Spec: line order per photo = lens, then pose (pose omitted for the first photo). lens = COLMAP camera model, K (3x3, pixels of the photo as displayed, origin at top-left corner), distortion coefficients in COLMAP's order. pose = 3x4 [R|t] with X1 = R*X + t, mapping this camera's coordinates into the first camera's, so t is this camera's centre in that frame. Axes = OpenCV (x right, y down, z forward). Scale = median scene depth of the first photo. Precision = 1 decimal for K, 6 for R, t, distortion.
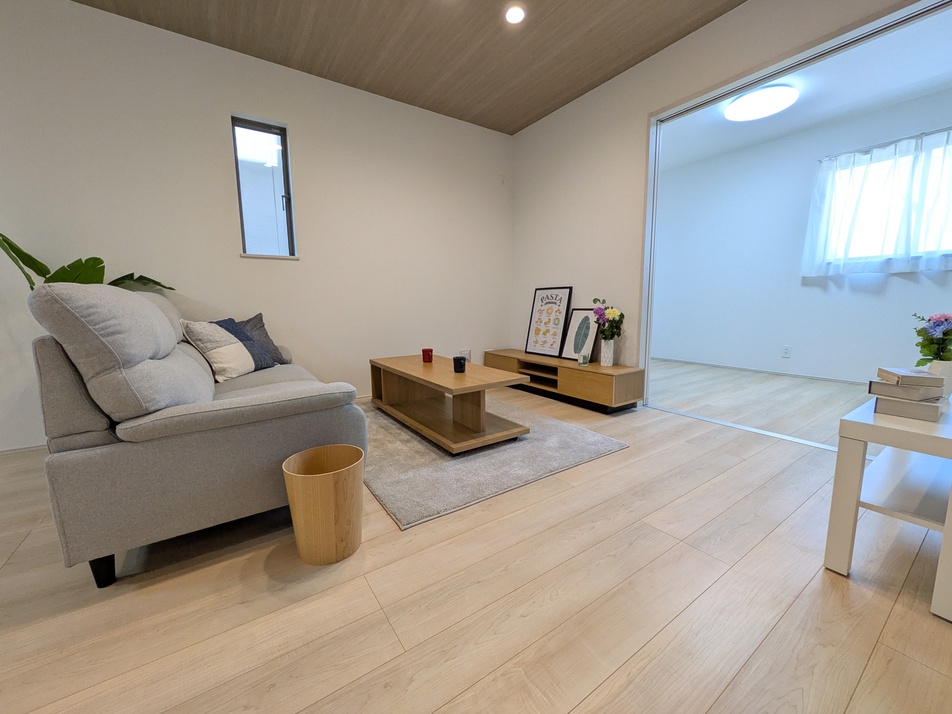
lens RADIAL K [[377.2, 0, 473.9], [0, 377.2, 350.2], [0, 0, 1]] dist [0.000404, -0.000729]
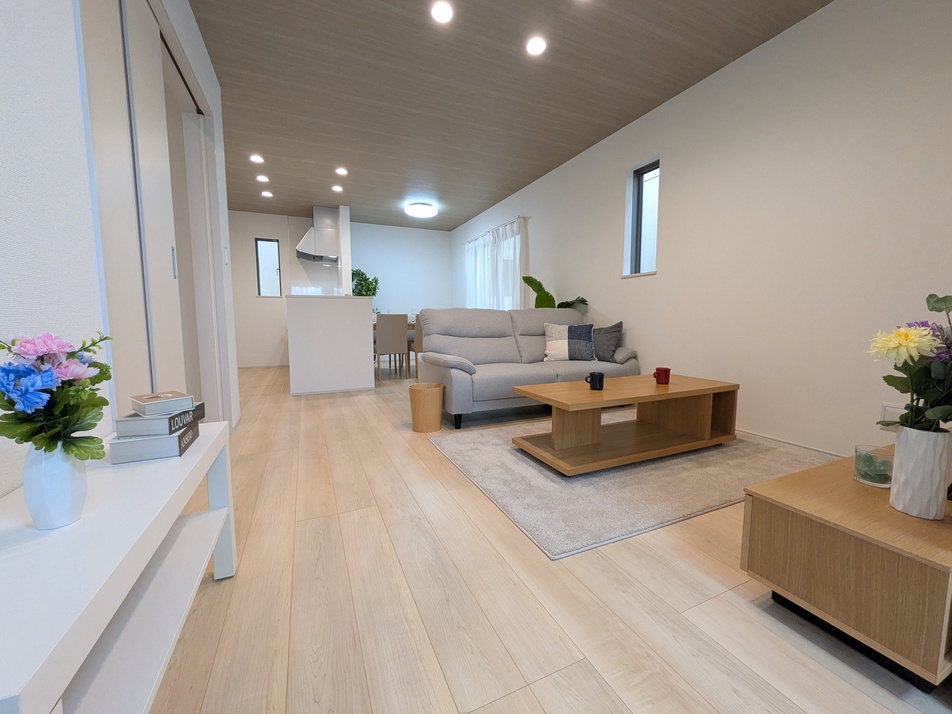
lens RADIAL K [[377.2, 0, 478.0], [0, 377.2, 352.3], [0, 0, 1]] dist [0.000404, -0.000729]
pose [[-0.166724, 0.094092, -0.981504, 0.633170], [-0.124075, 0.985522, 0.115553, -0.069824], [0.978166, 0.141046, -0.152636, 0.614974]]
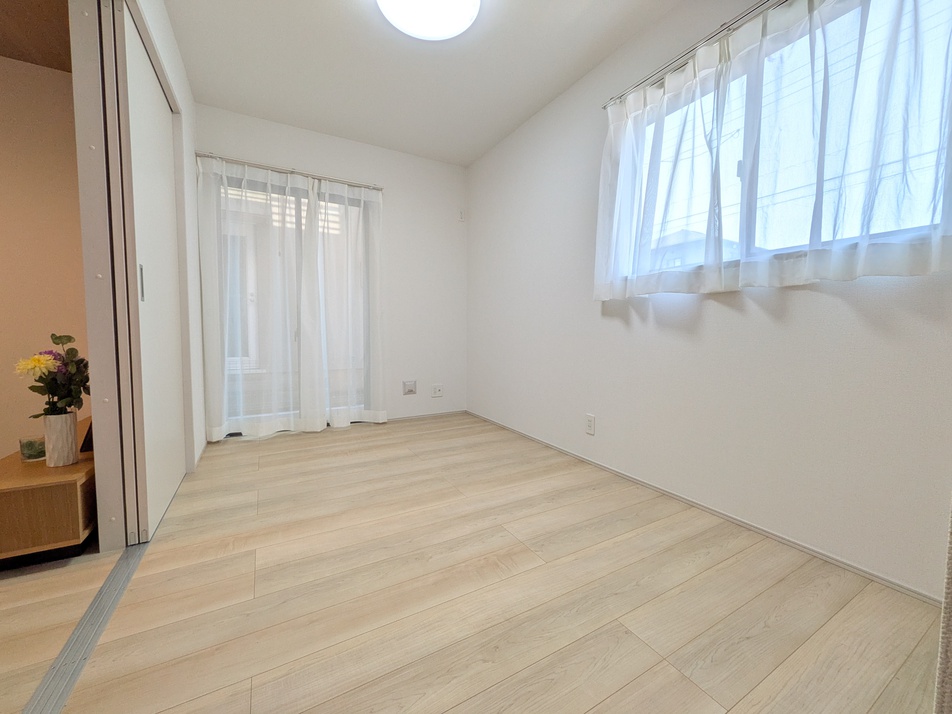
lens RADIAL K [[377.2, 0, 478.9], [0, 377.2, 352.8], [0, 0, 1]] dist [0.000404, -0.000729]
pose [[0.997184, 0.019344, -0.072452, 0.862428], [-0.024306, 0.997373, -0.068241, -0.079554], [0.070942, 0.069810, 0.995035, 0.468007]]
